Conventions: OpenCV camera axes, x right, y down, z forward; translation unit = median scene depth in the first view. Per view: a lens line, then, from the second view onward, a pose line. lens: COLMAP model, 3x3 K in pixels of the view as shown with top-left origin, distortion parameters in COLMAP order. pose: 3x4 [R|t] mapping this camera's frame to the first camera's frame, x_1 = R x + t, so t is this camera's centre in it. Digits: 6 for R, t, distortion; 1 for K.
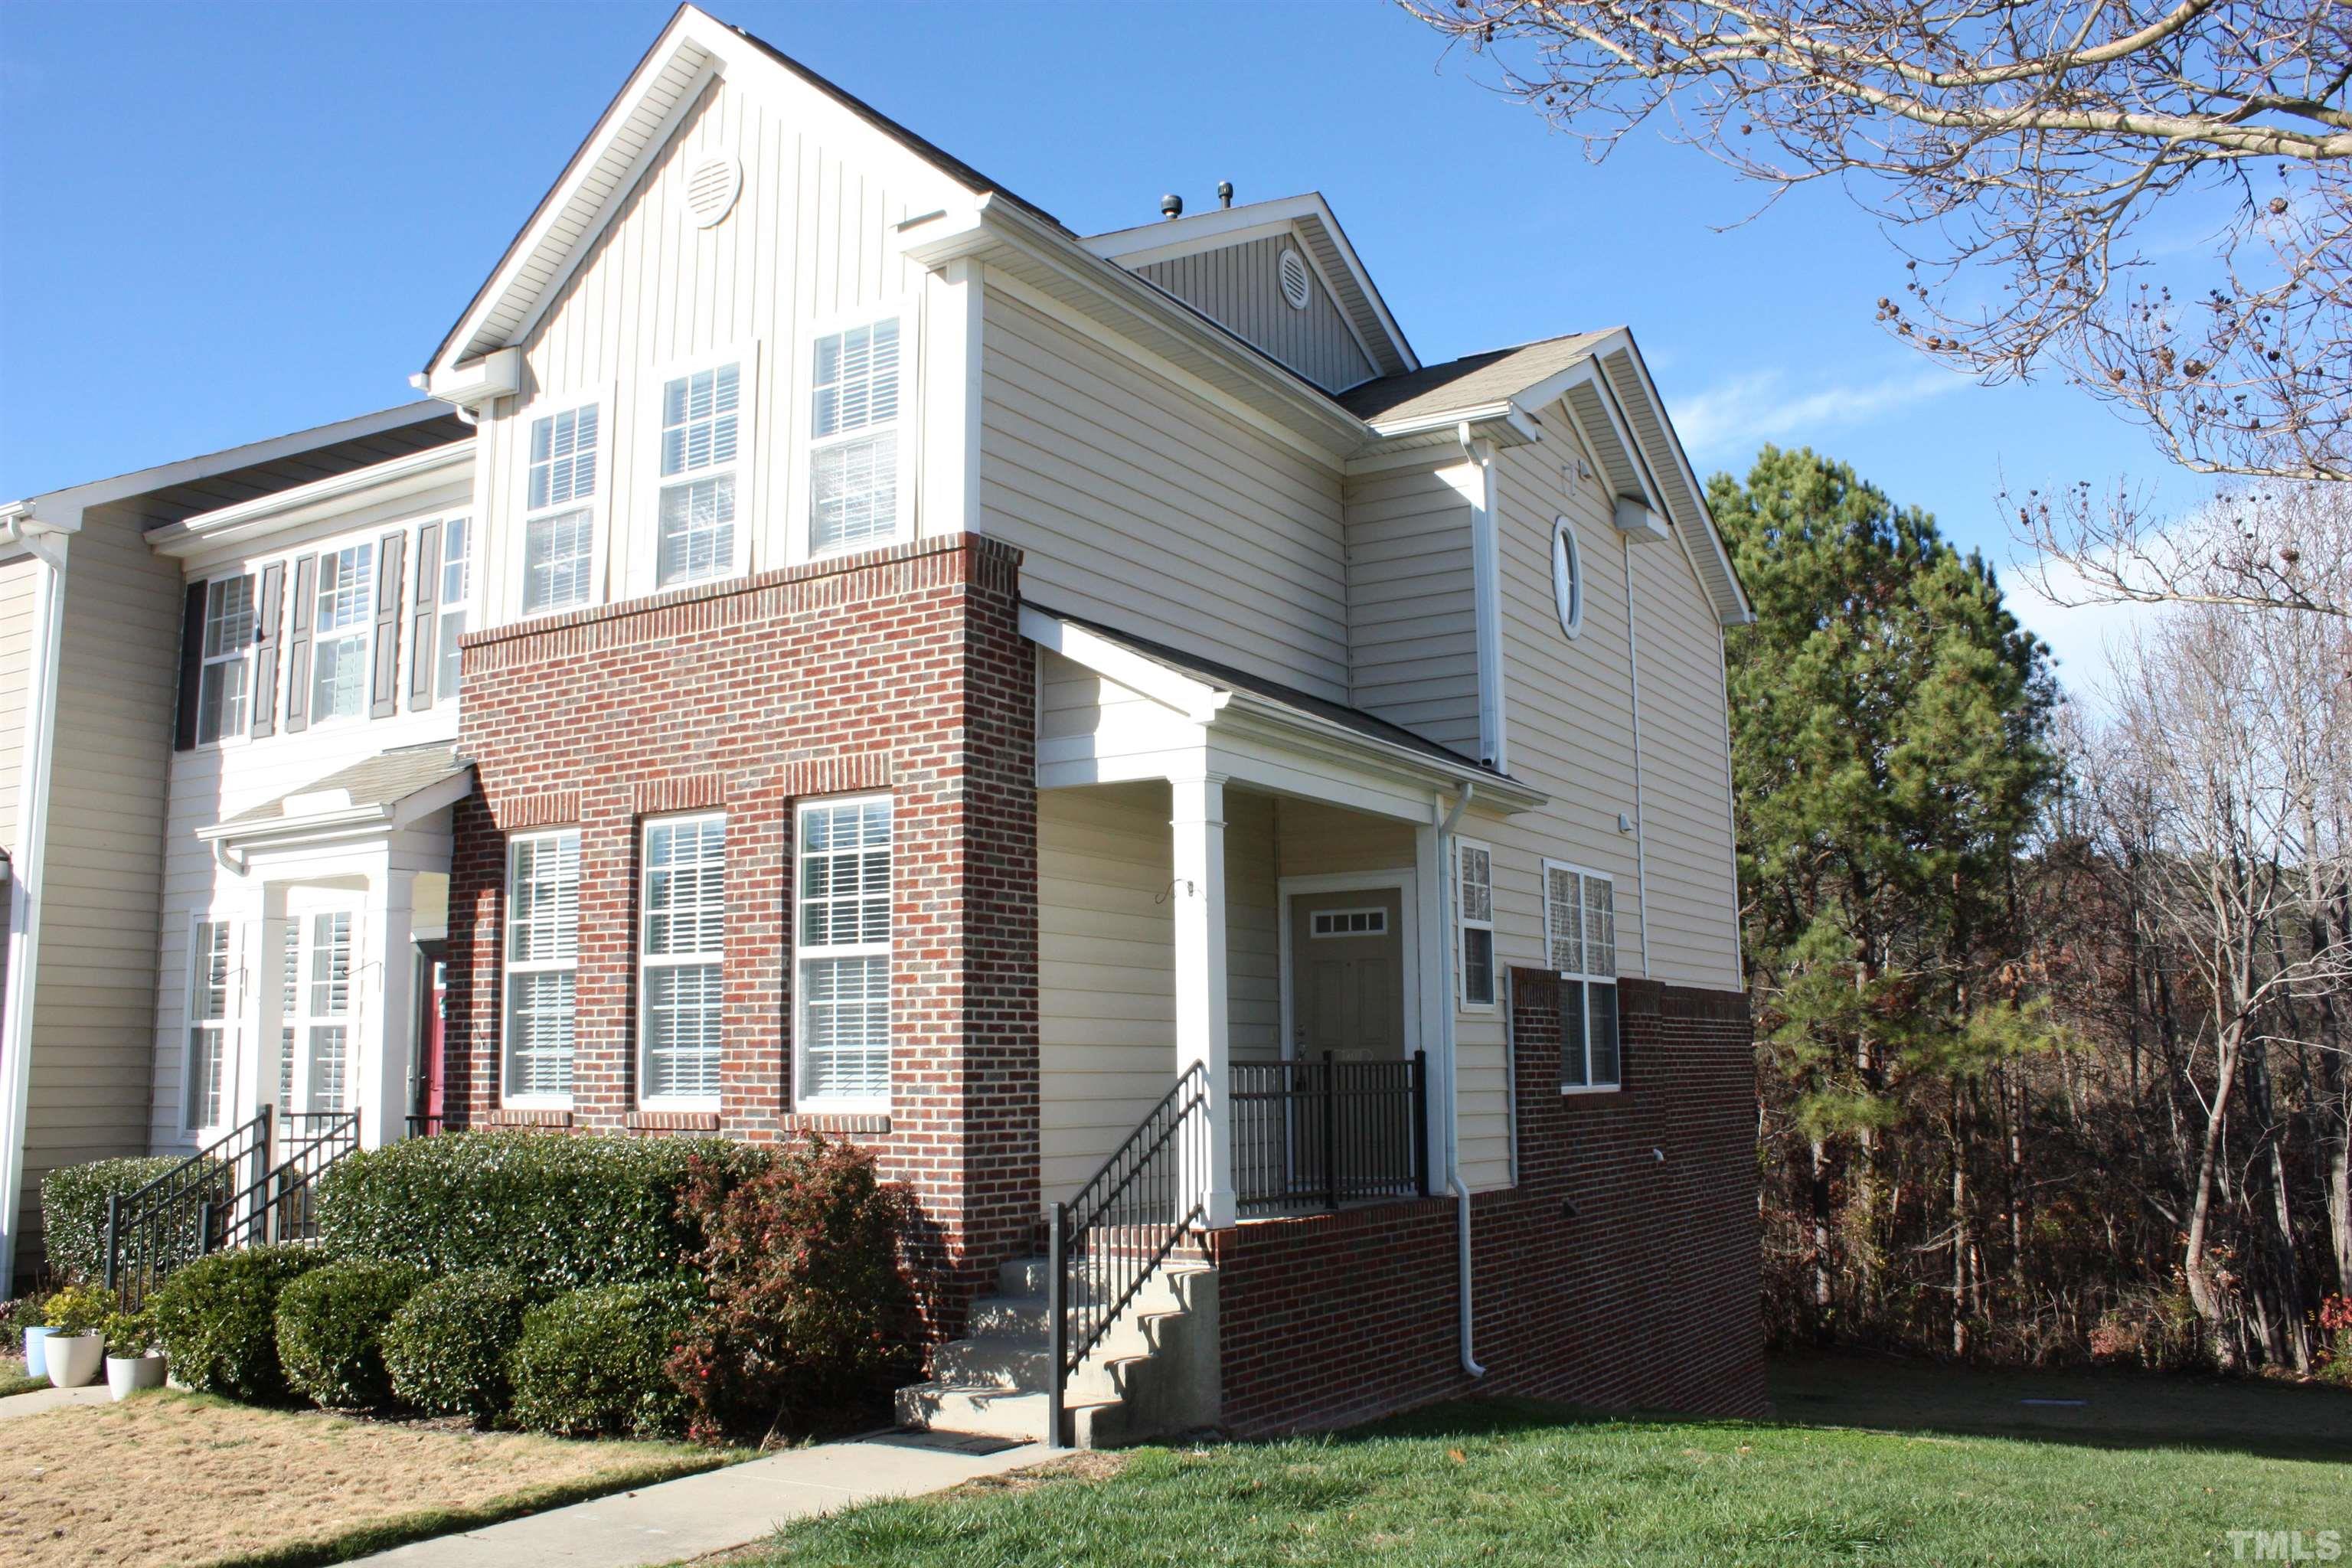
lens RADIAL K [[1973.2, 0, 1191.4], [0, 1973.2, 749.5], [0, 0, 1]] dist [-0.157894, 0.140343]
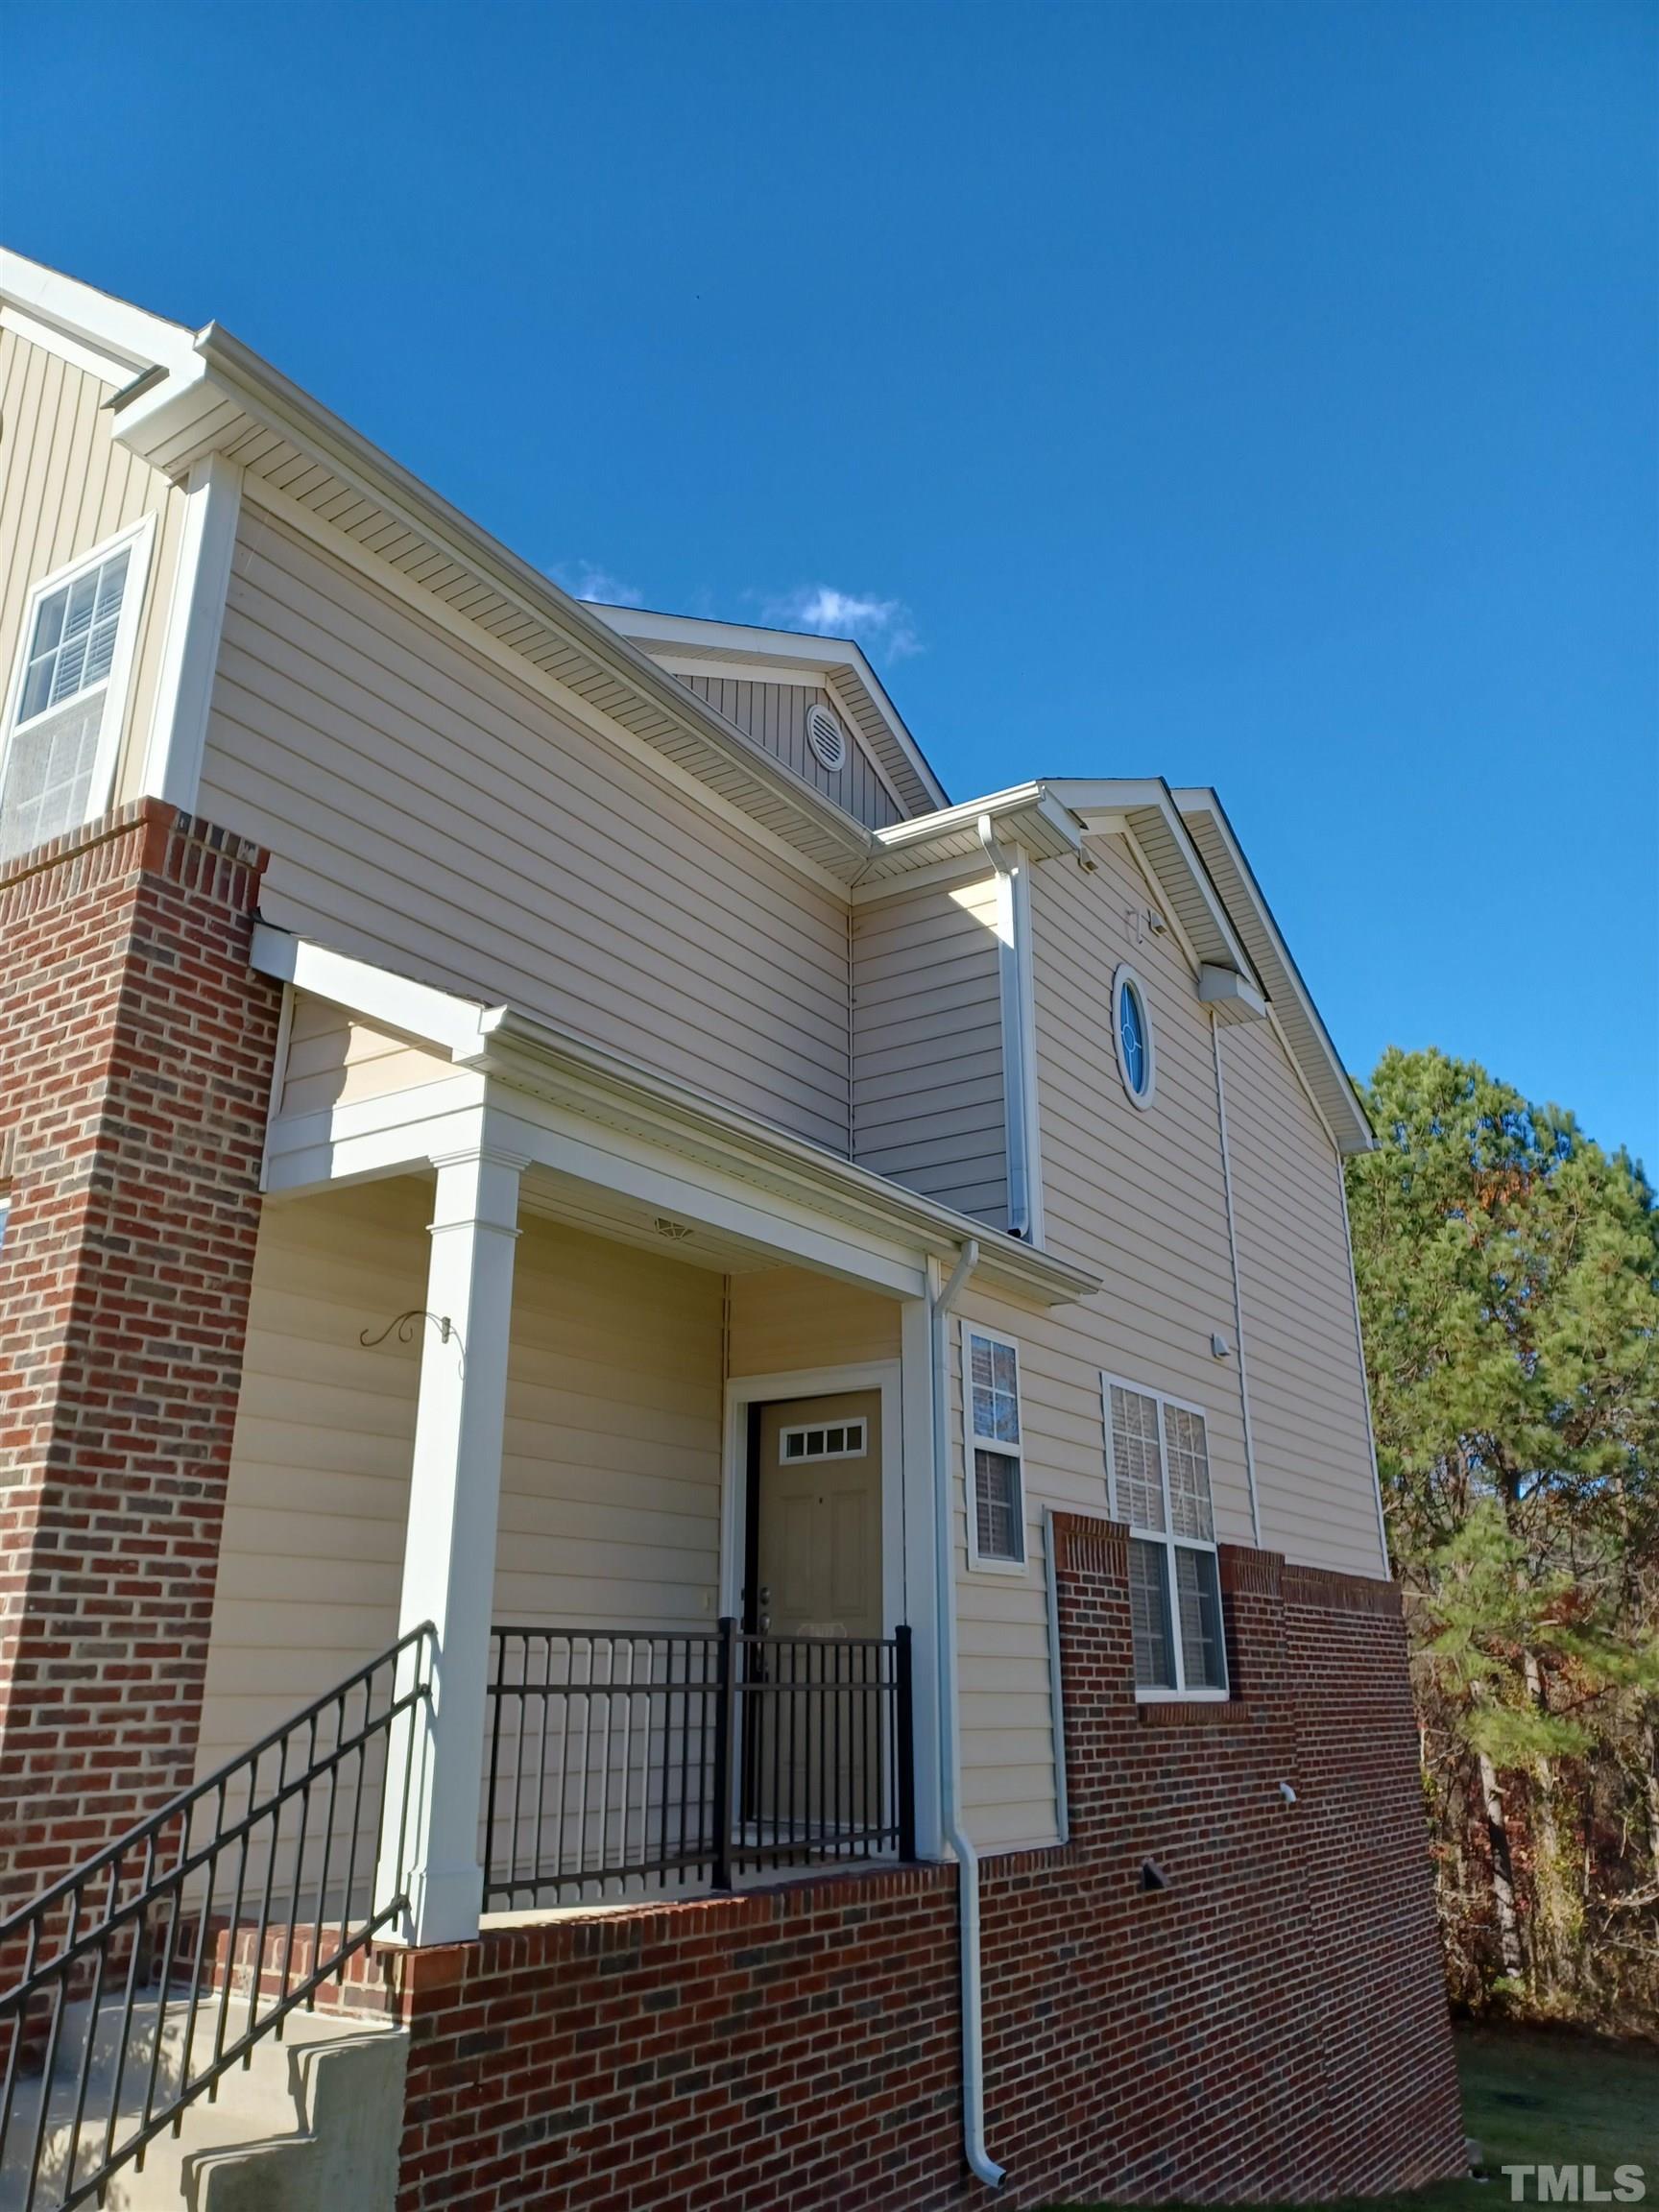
lens RADIAL K [[1605.1, 0, 829.5], [0, 1605.1, 1106.0], [0, 0, 1]] dist [0.094733, -0.116355]
pose [[0.998725, -0.002408, -0.050428, 0.112724], [-0.006473, 0.984510, -0.175209, 0.069073], [0.050068, 0.175312, 0.983239, 0.381903]]
